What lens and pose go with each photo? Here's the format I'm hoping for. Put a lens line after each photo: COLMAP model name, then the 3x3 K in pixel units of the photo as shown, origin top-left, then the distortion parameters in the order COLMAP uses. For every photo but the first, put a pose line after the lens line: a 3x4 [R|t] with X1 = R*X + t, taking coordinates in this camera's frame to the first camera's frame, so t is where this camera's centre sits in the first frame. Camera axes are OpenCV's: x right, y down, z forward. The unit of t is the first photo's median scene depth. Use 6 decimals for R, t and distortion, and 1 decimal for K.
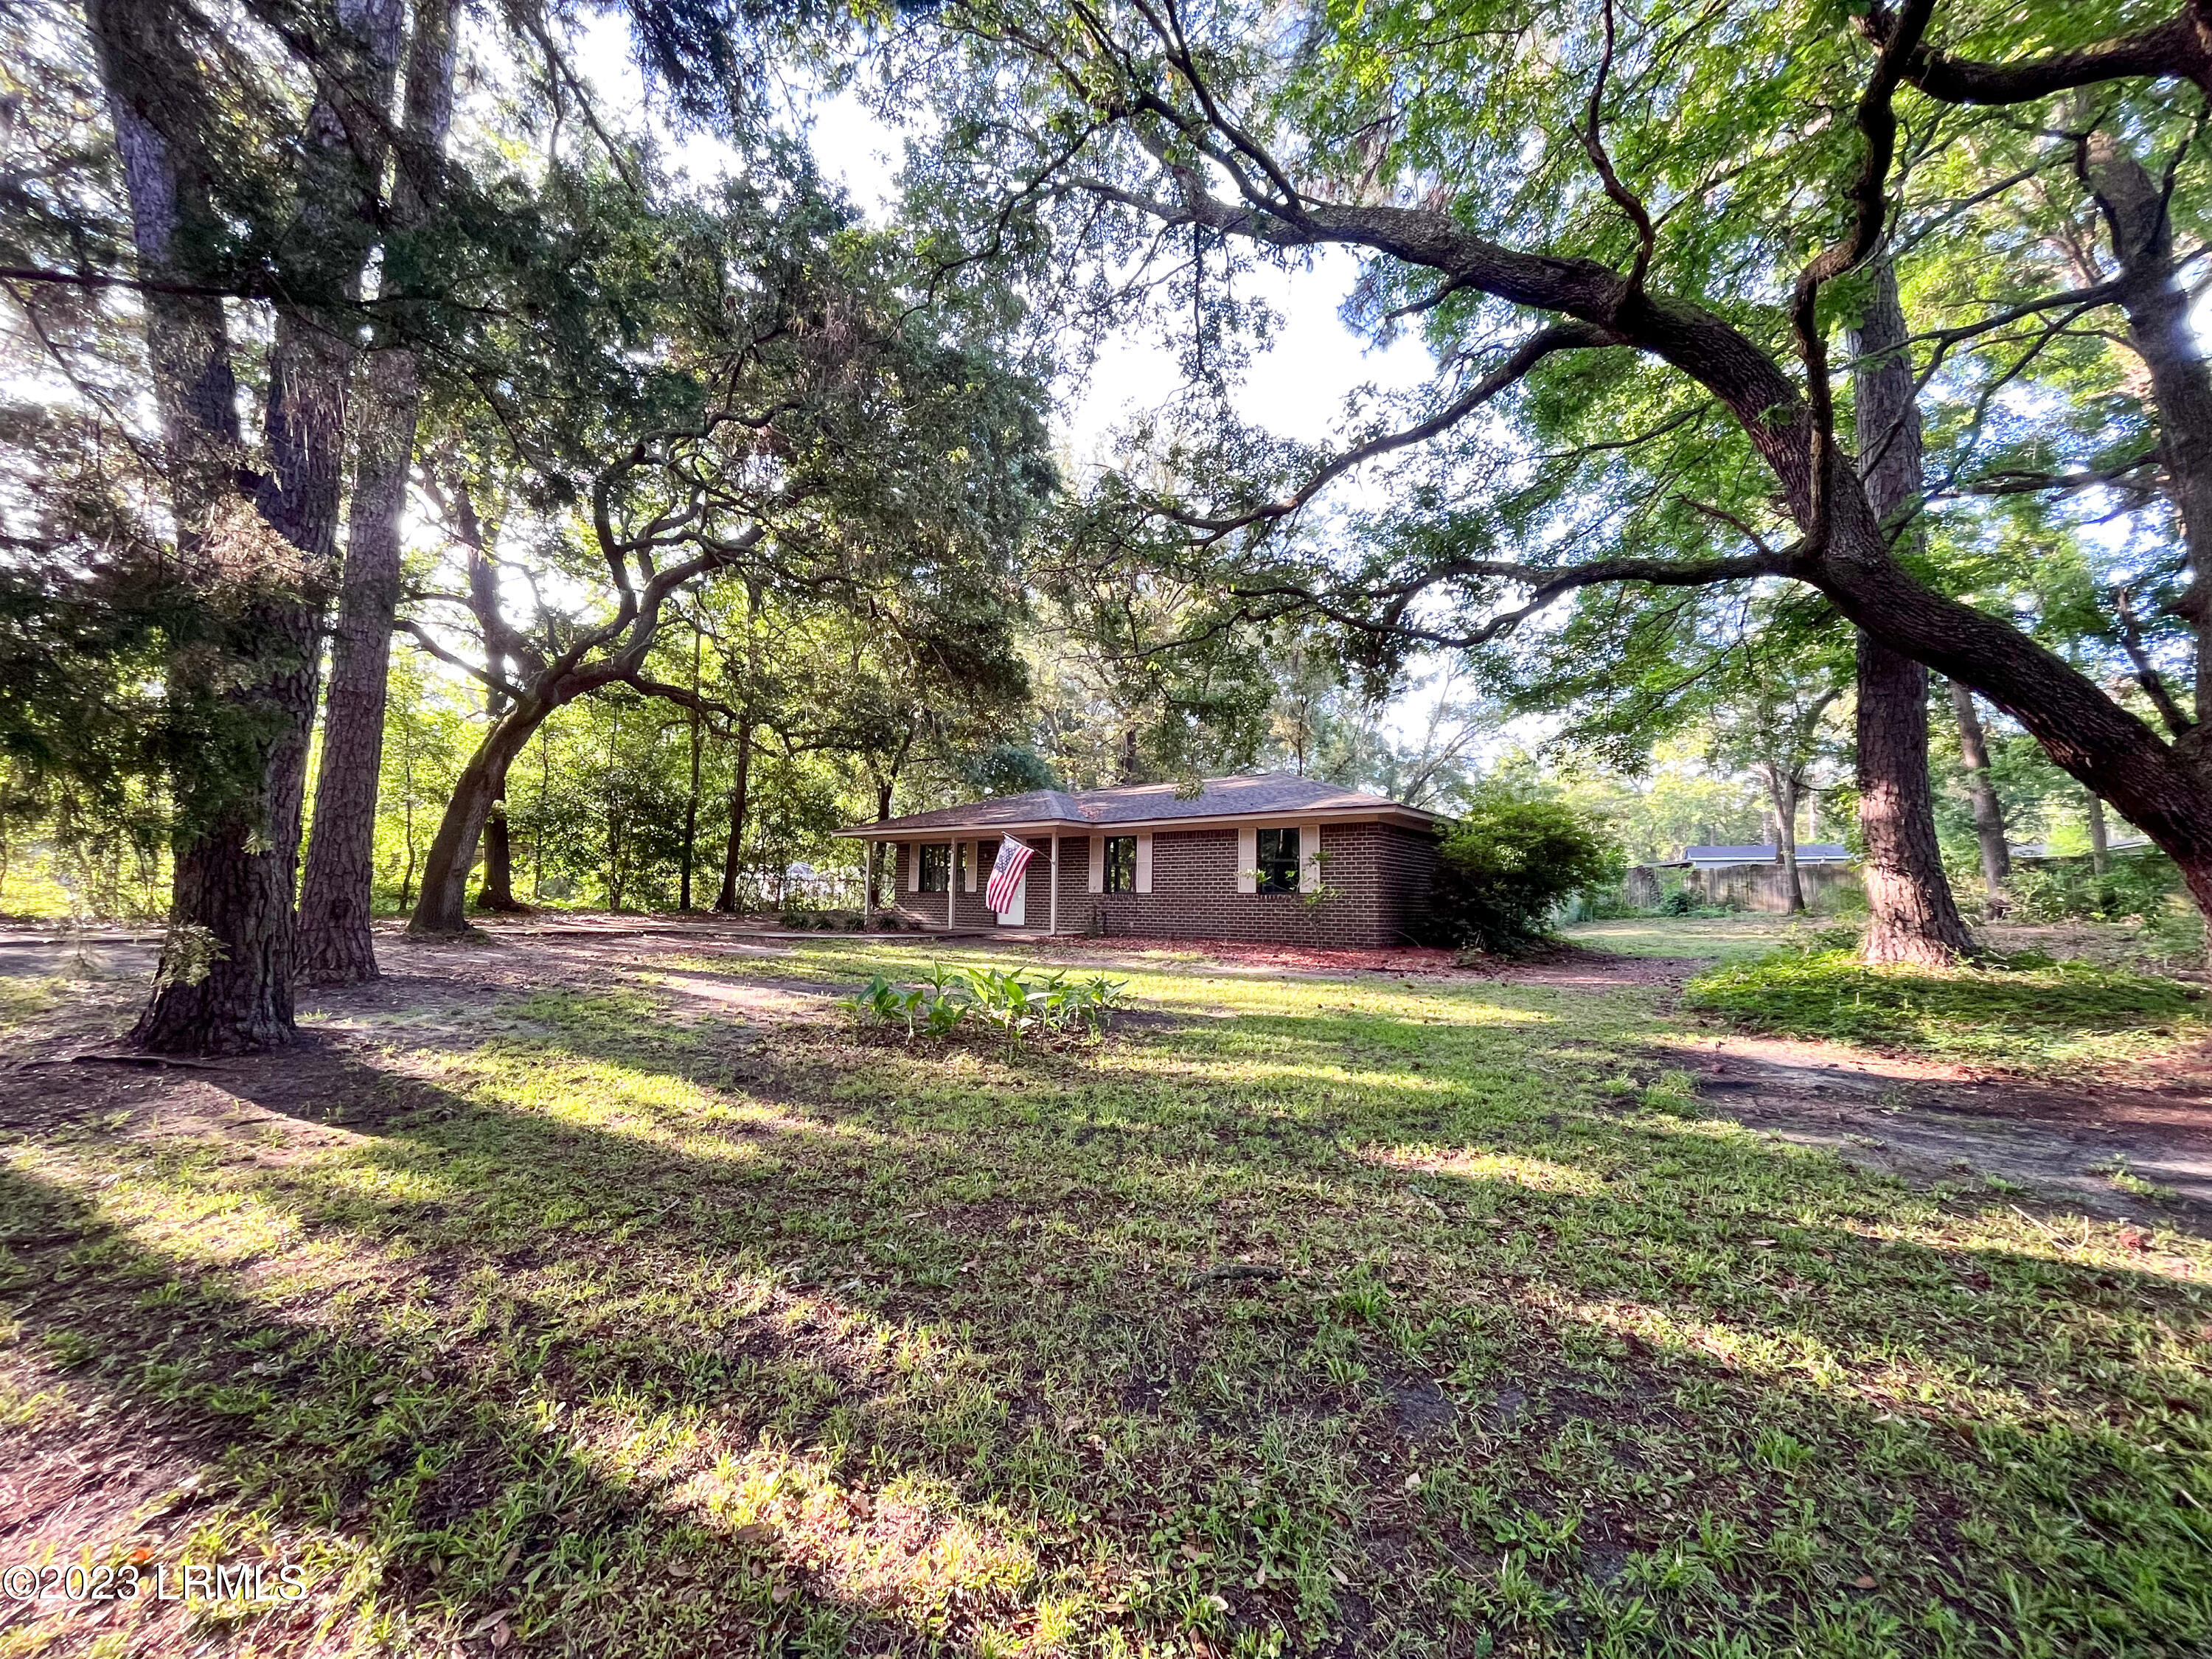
lens RADIAL K [[891.2, 0, 1112.7], [0, 891.2, 831.9], [0, 0, 1]] dist [-0.007385, 0.000851]
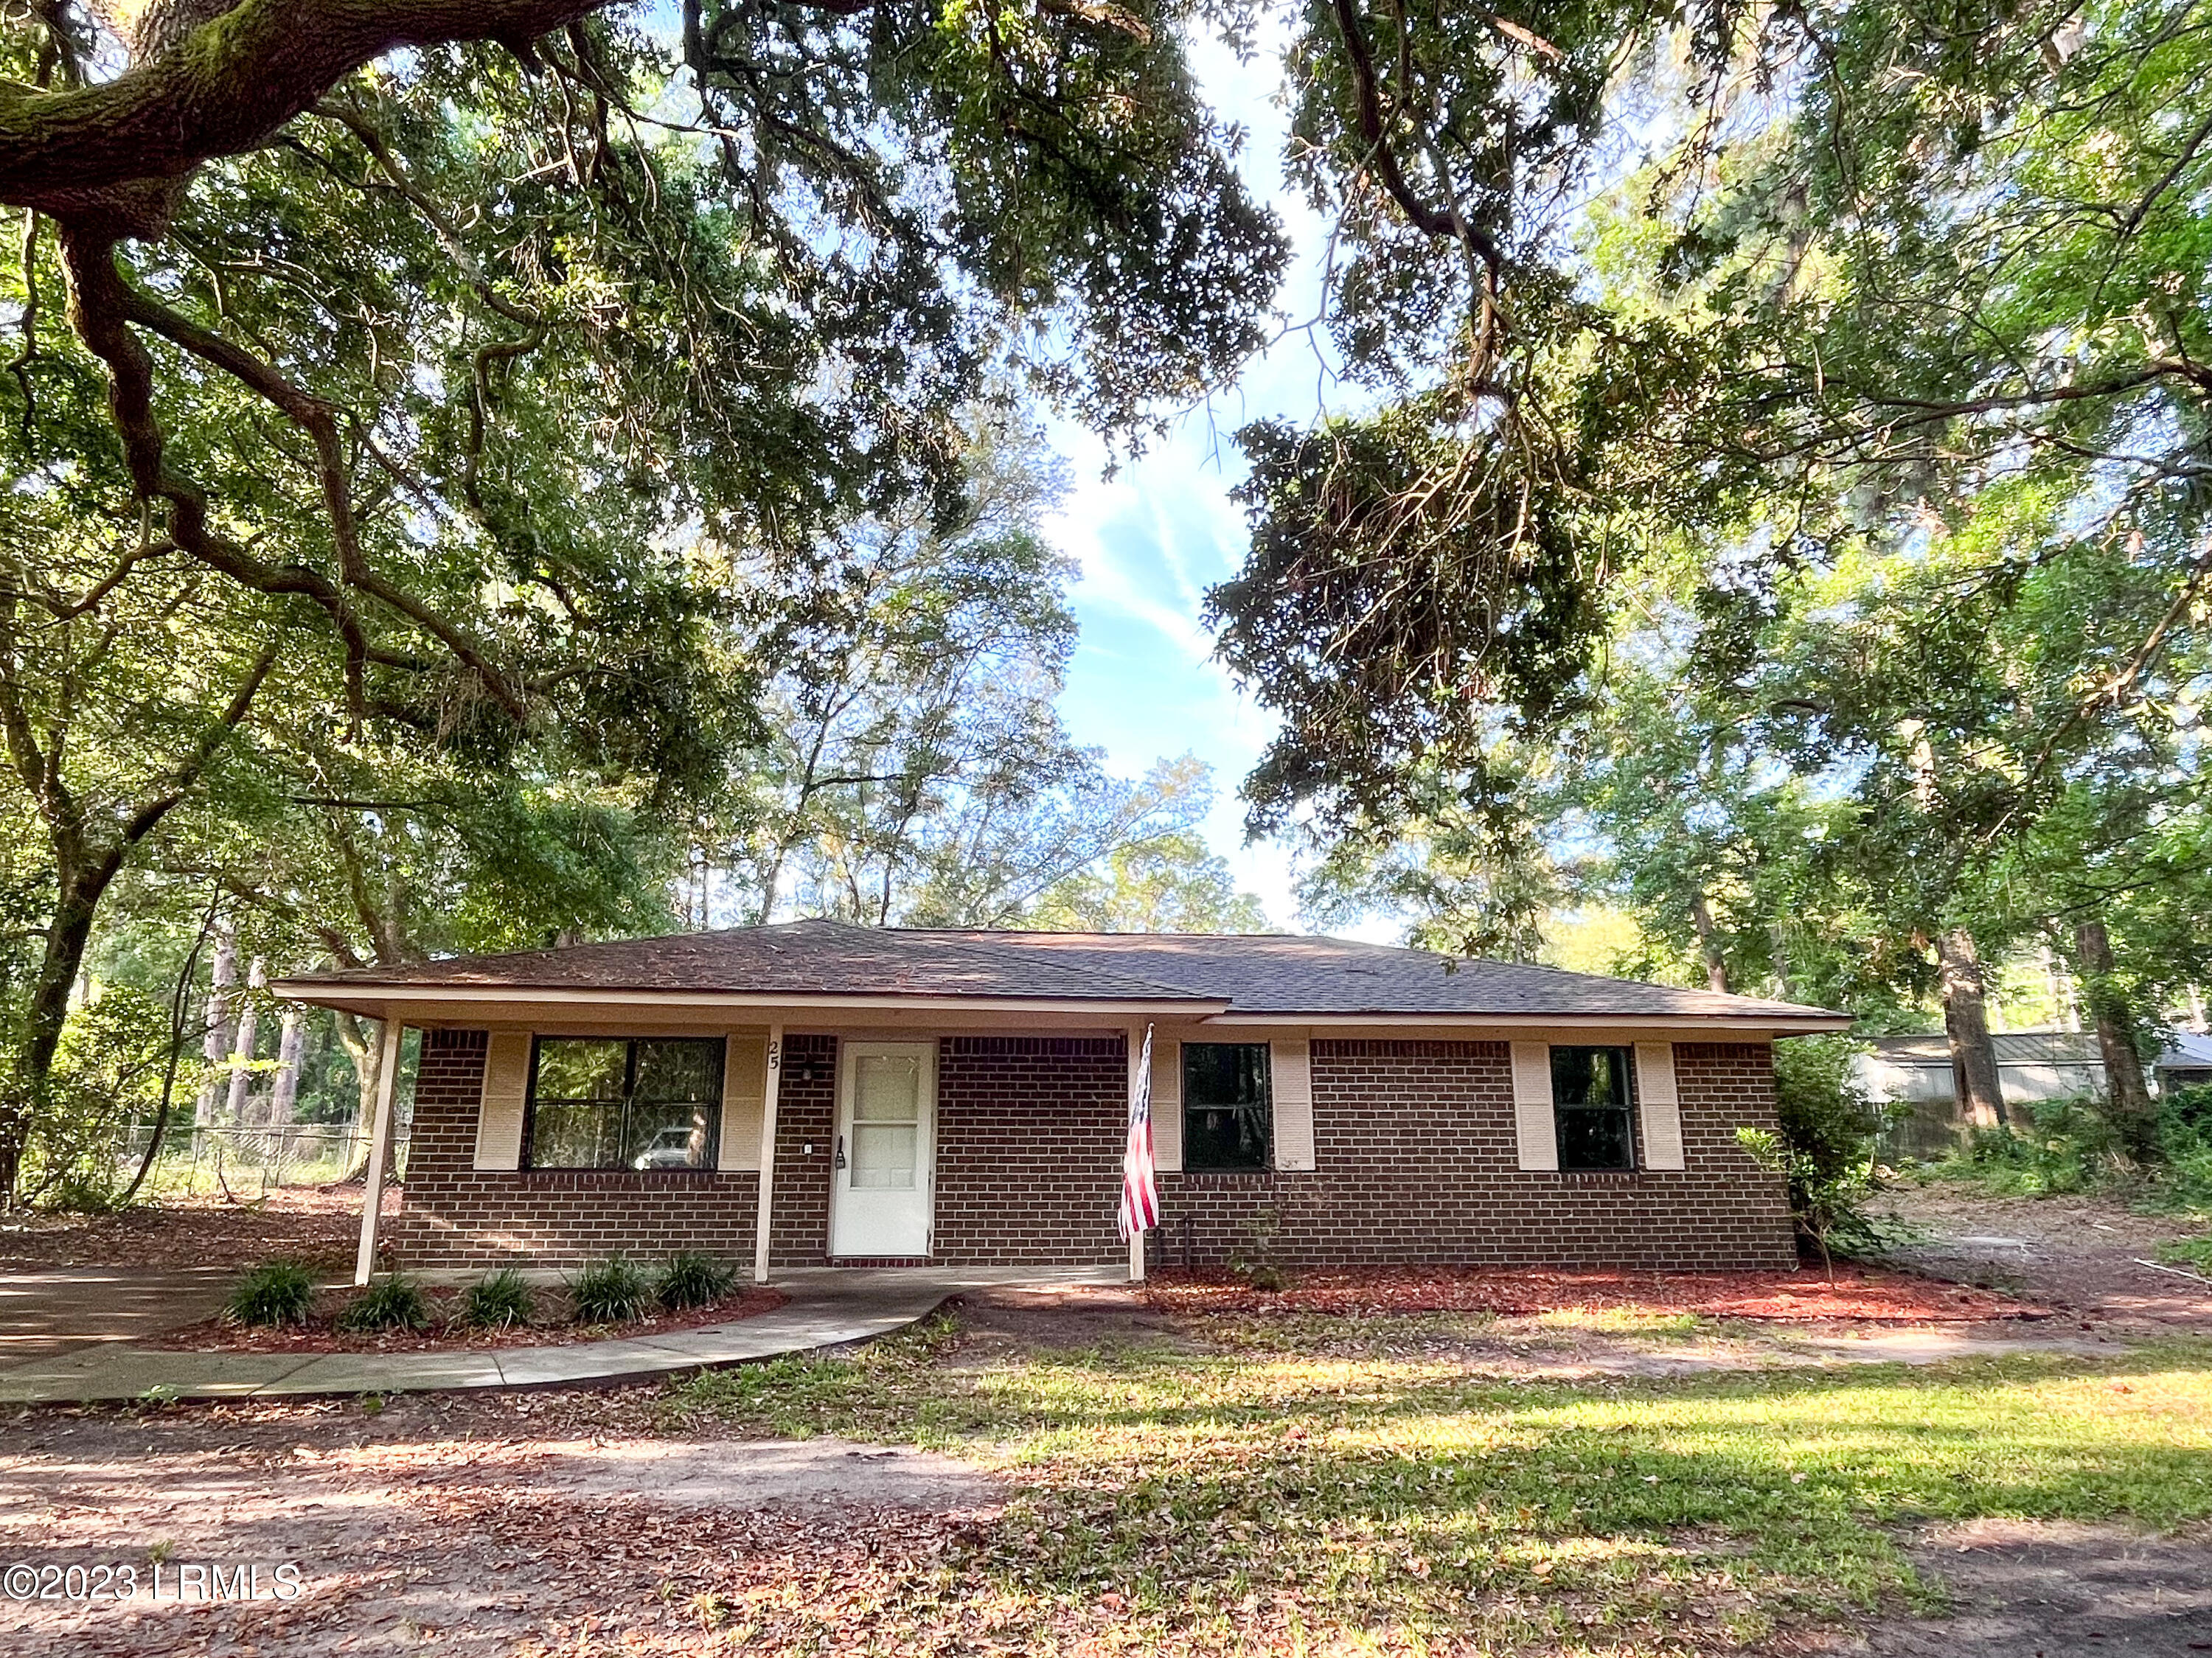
lens RADIAL K [[1189.4, 0, 1103.3], [0, 1189.4, 830.4], [0, 0, 1]] dist [-0.004928, -0.000209]
pose [[0.699488, 0.187978, 0.689478, -0.394259], [-0.044916, 0.974442, -0.220102, 0.029547], [-0.713231, 0.122990, 0.690054, 0.509710]]
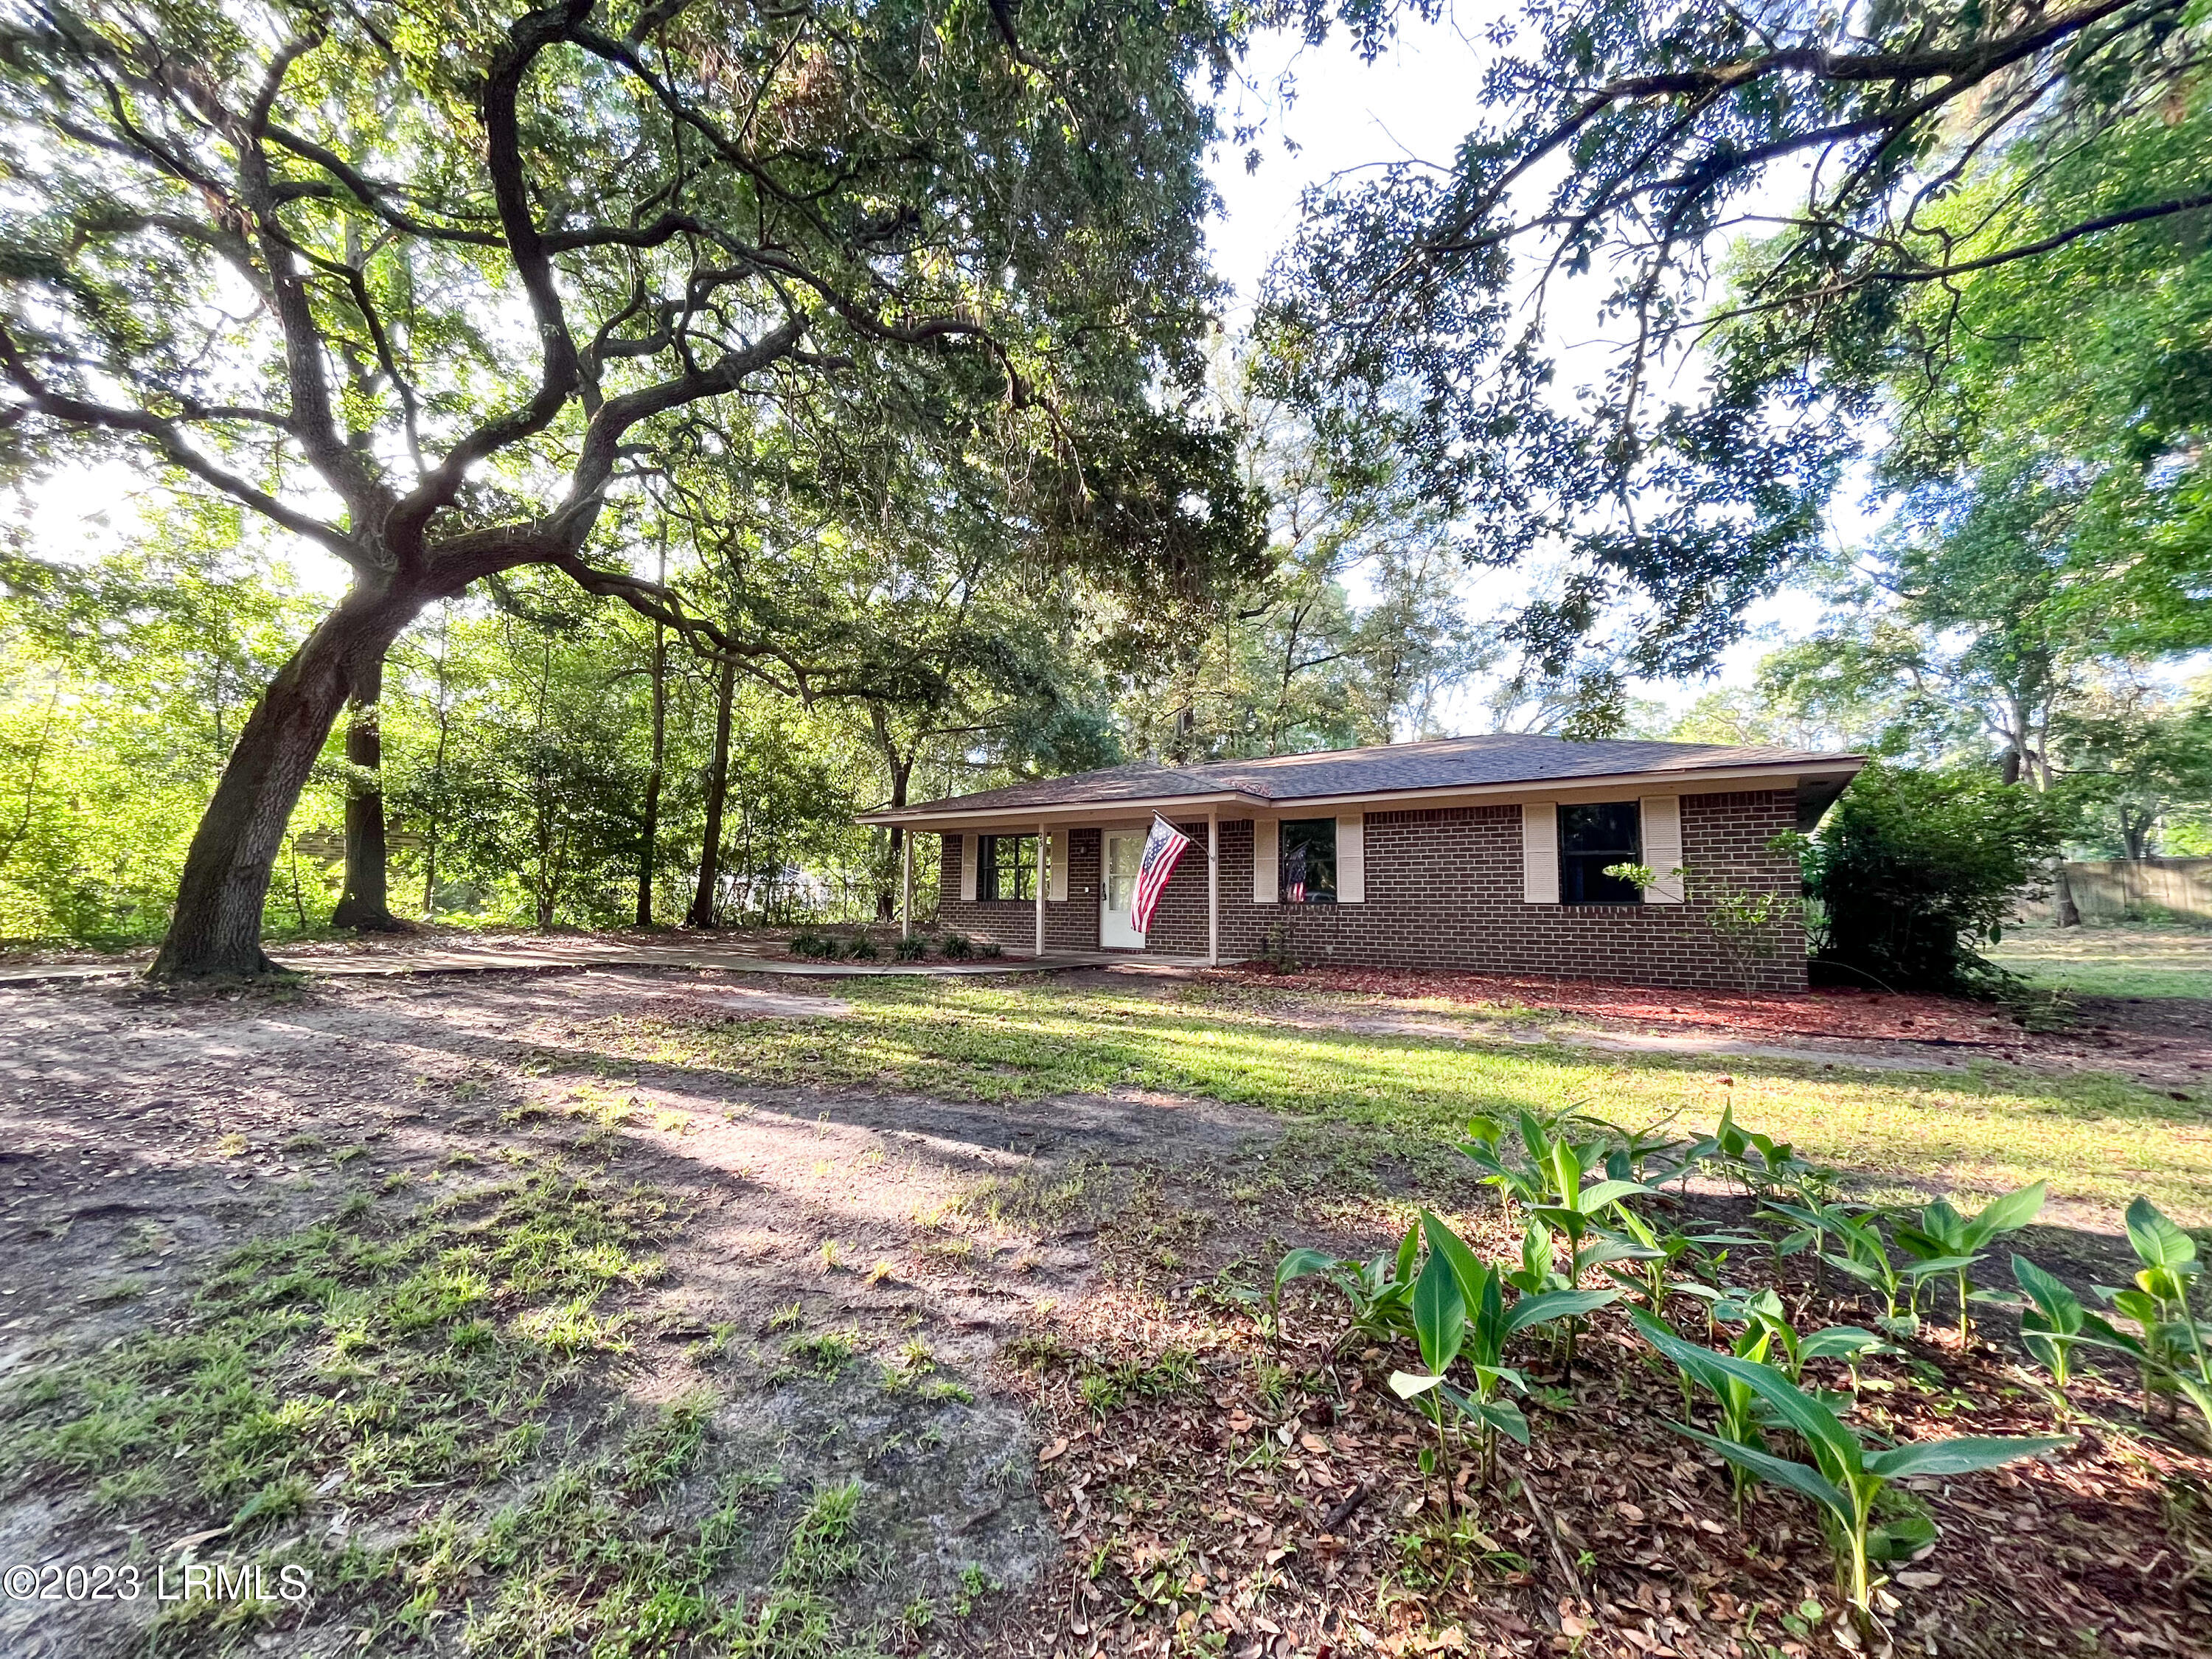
lens RADIAL K [[891.2, 0, 1104.7], [0, 891.2, 826.8], [0, 0, 1]] dist [-0.007385, 0.000851]
pose [[0.999187, 0.000878, 0.040296, -0.142191], [-0.000437, 0.999940, -0.010950, 0.015048], [-0.040304, 0.010923, 0.999128, 0.274288]]
